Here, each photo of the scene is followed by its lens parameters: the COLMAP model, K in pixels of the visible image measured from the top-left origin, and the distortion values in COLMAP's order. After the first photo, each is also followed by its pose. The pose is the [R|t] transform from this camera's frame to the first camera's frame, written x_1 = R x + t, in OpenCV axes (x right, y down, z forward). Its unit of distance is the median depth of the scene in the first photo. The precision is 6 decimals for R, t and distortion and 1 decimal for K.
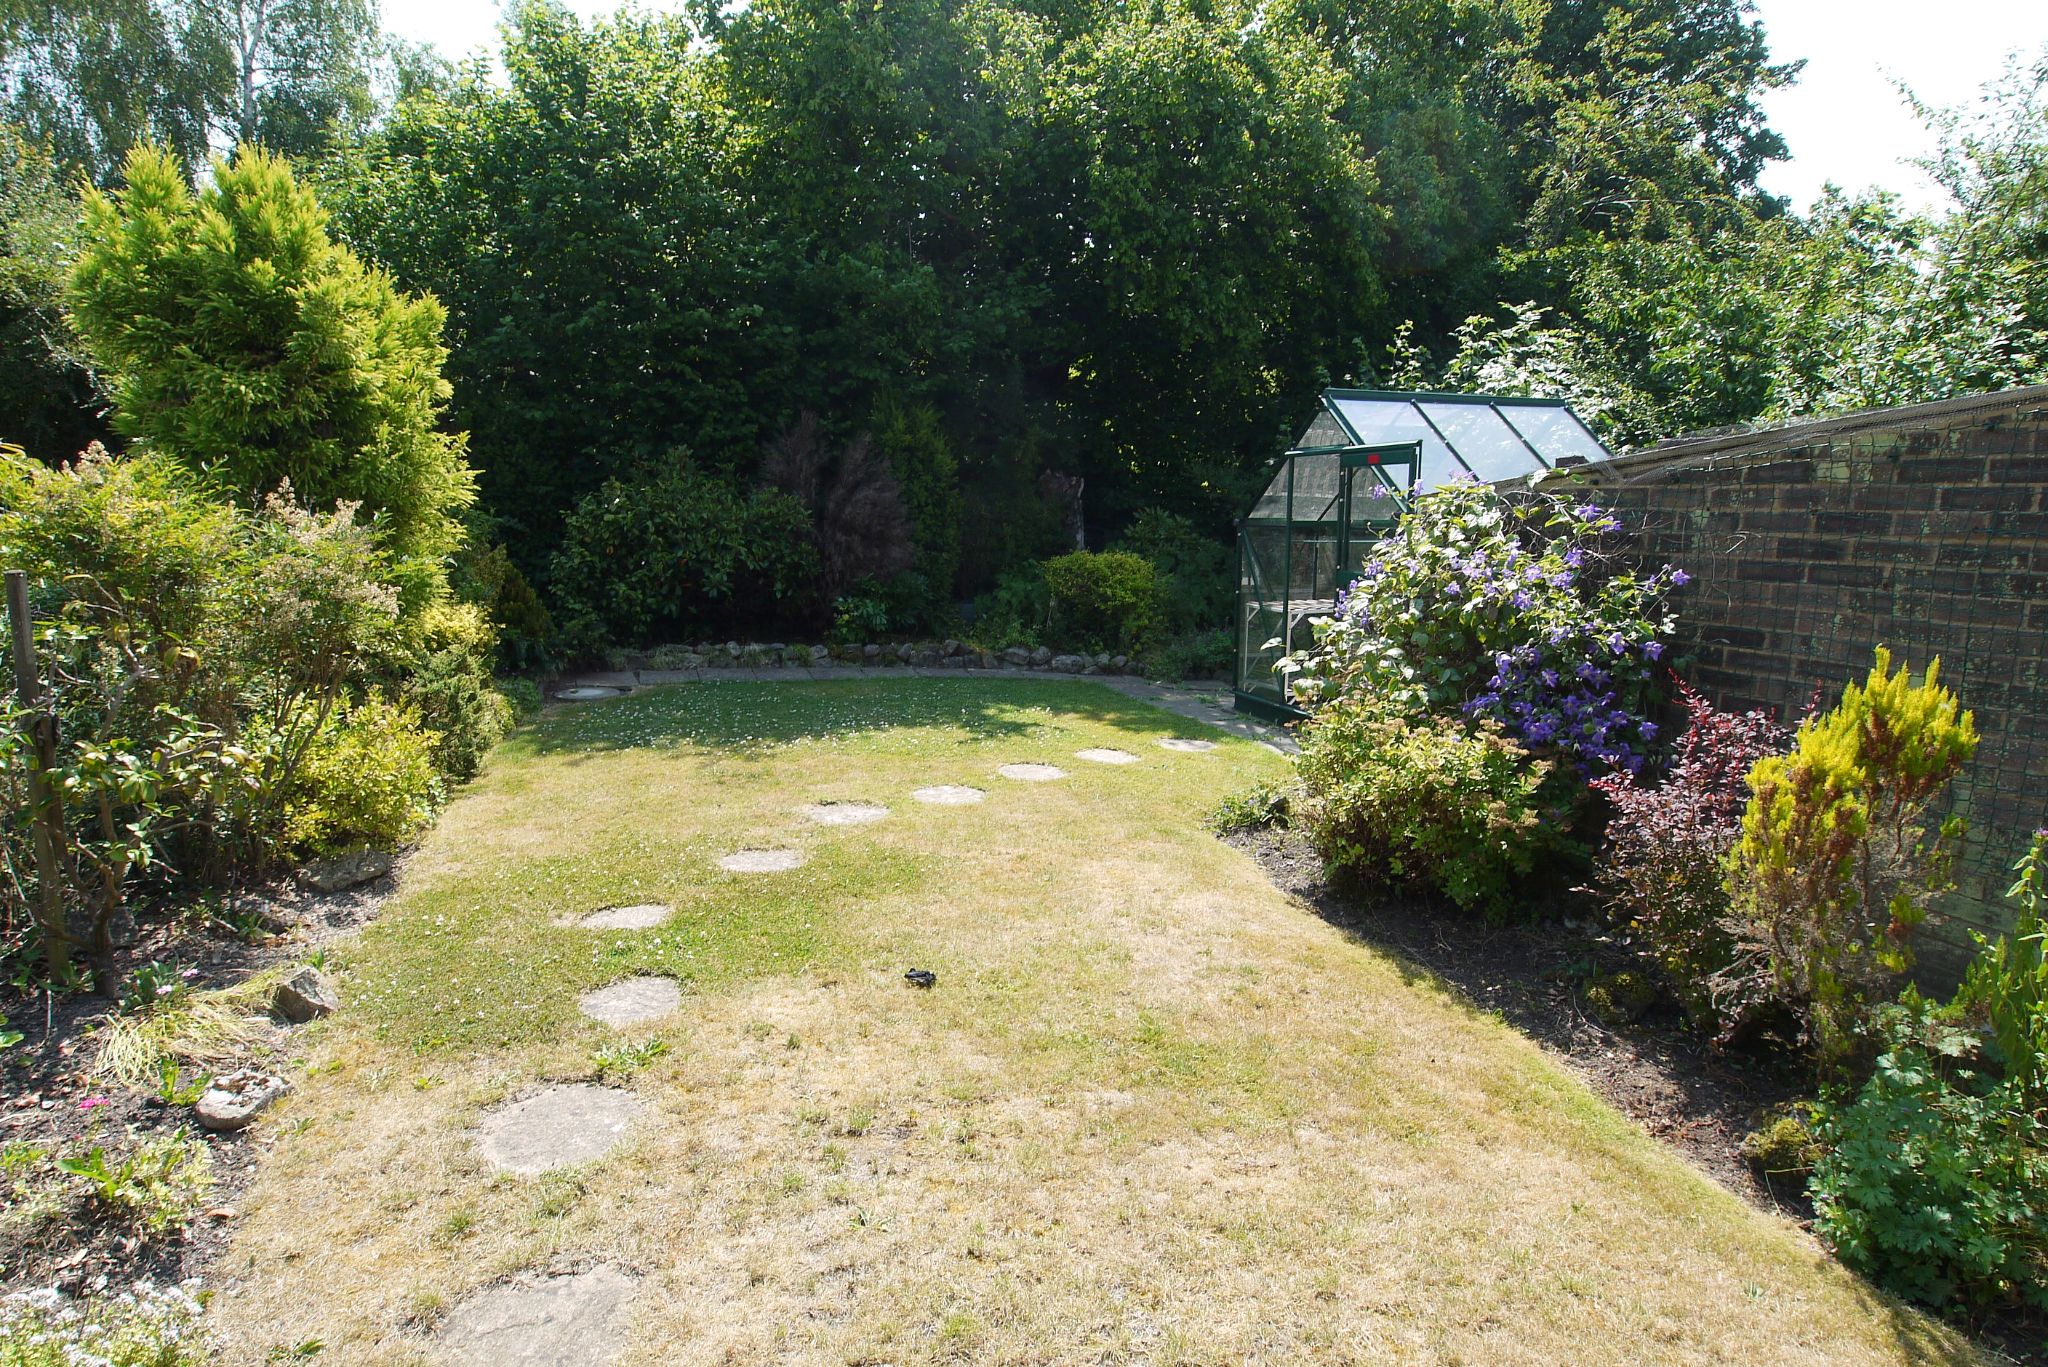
lens RADIAL K [[1066.5, 0, 1016.5], [0, 1066.5, 686.5], [0, 0, 1]] dist [-0.005734, -0.000564]
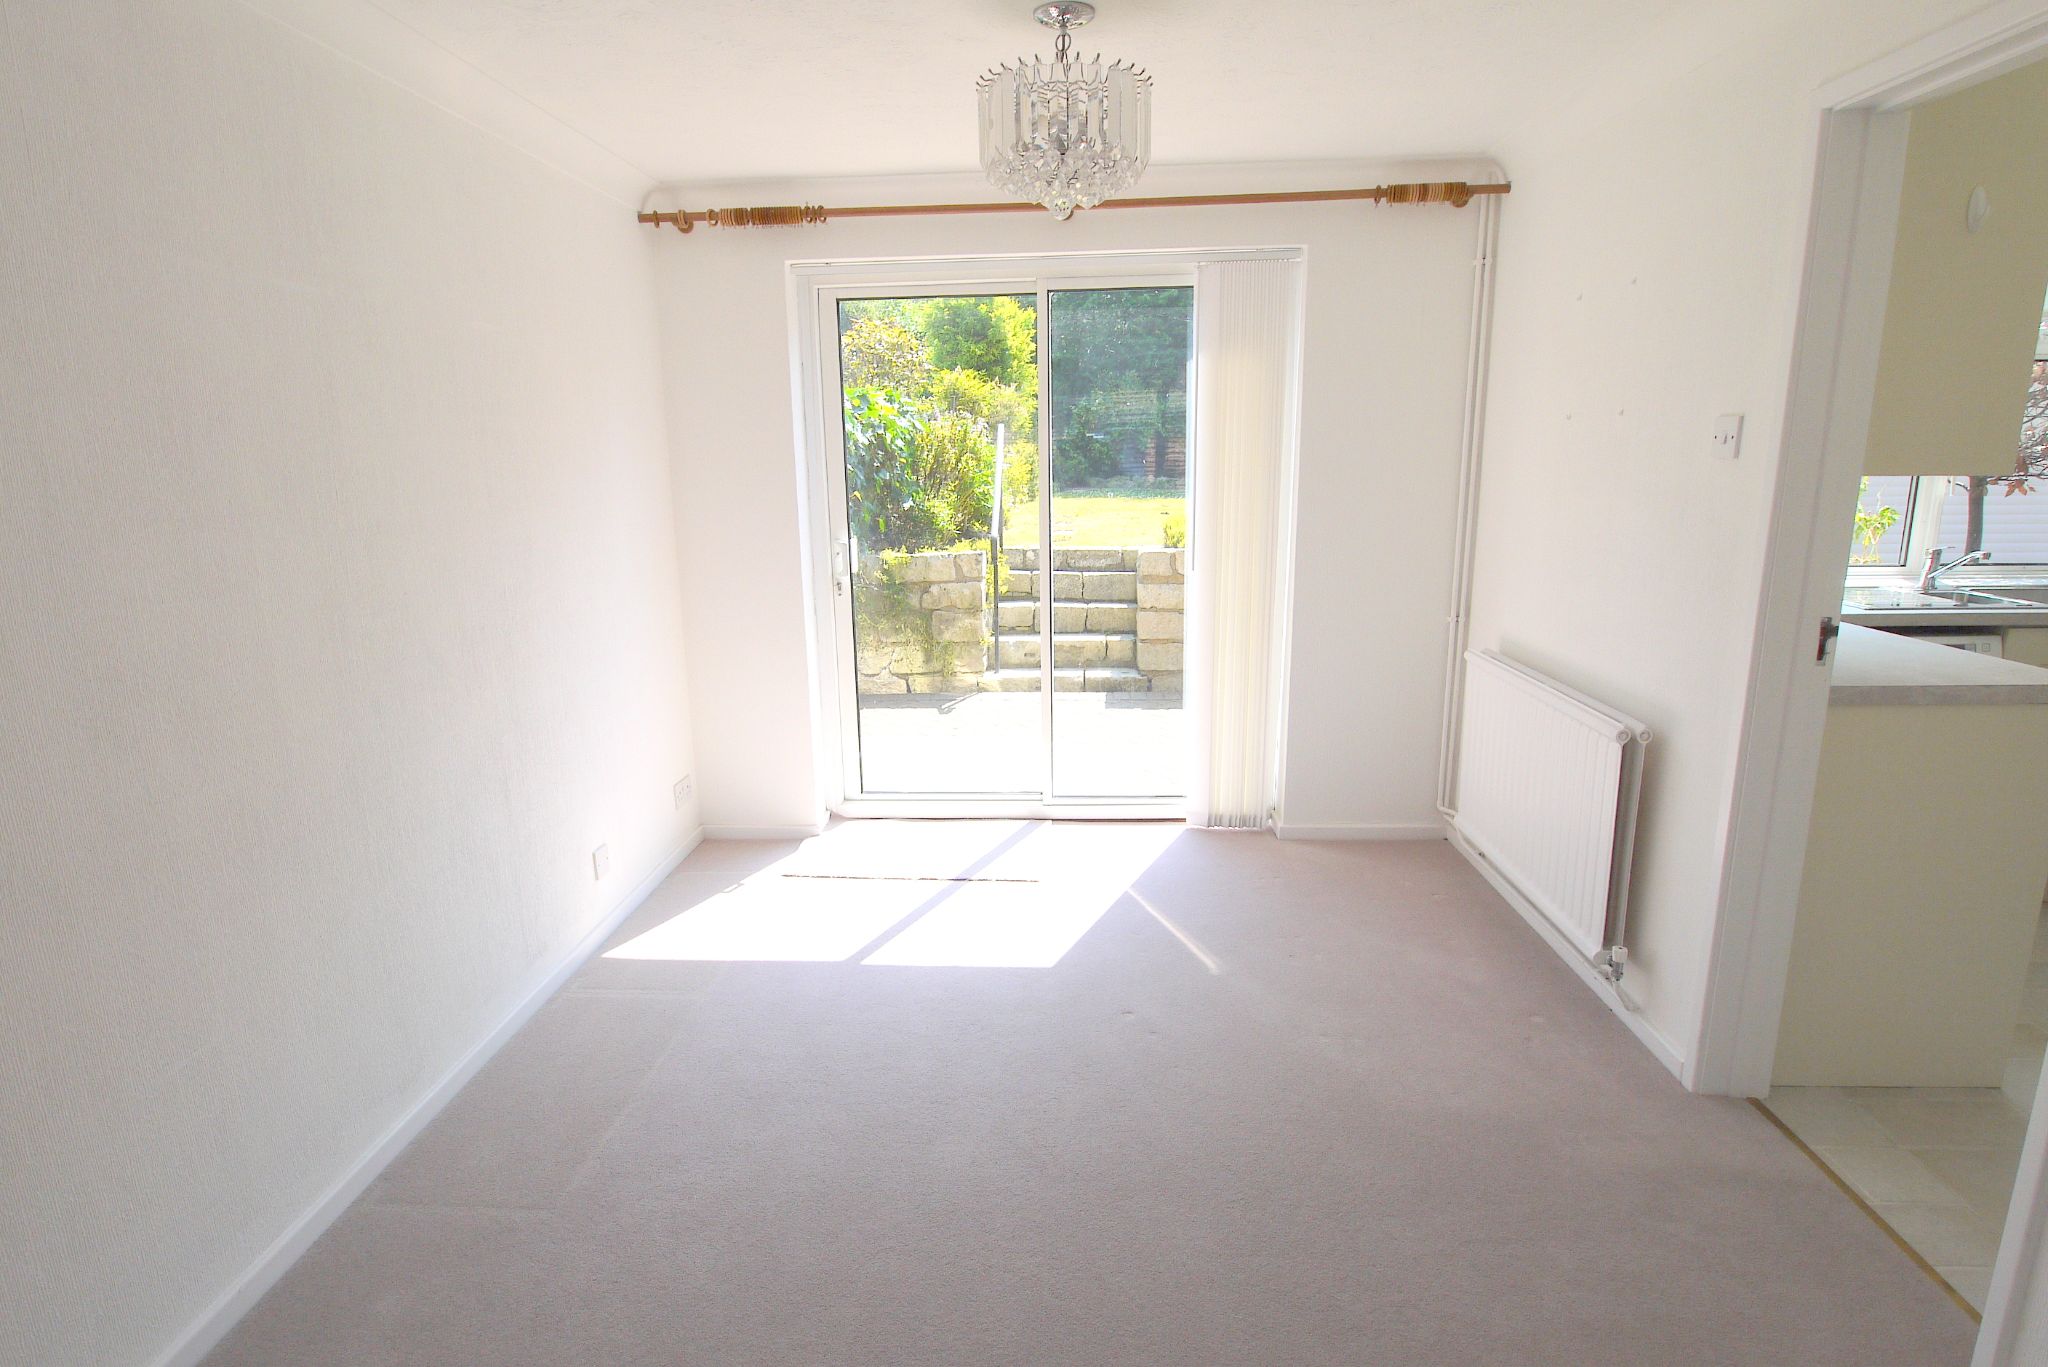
lens RADIAL K [[1066.5, 0, 1023.4], [0, 1066.5, 678.6], [0, 0, 1]] dist [-0.005734, -0.000564]
pose [[0.906674, 0.080004, -0.414176, 0.615916], [-0.061270, 0.996415, 0.058344, 0.401081], [0.417358, -0.027523, 0.908325, -1.481201]]
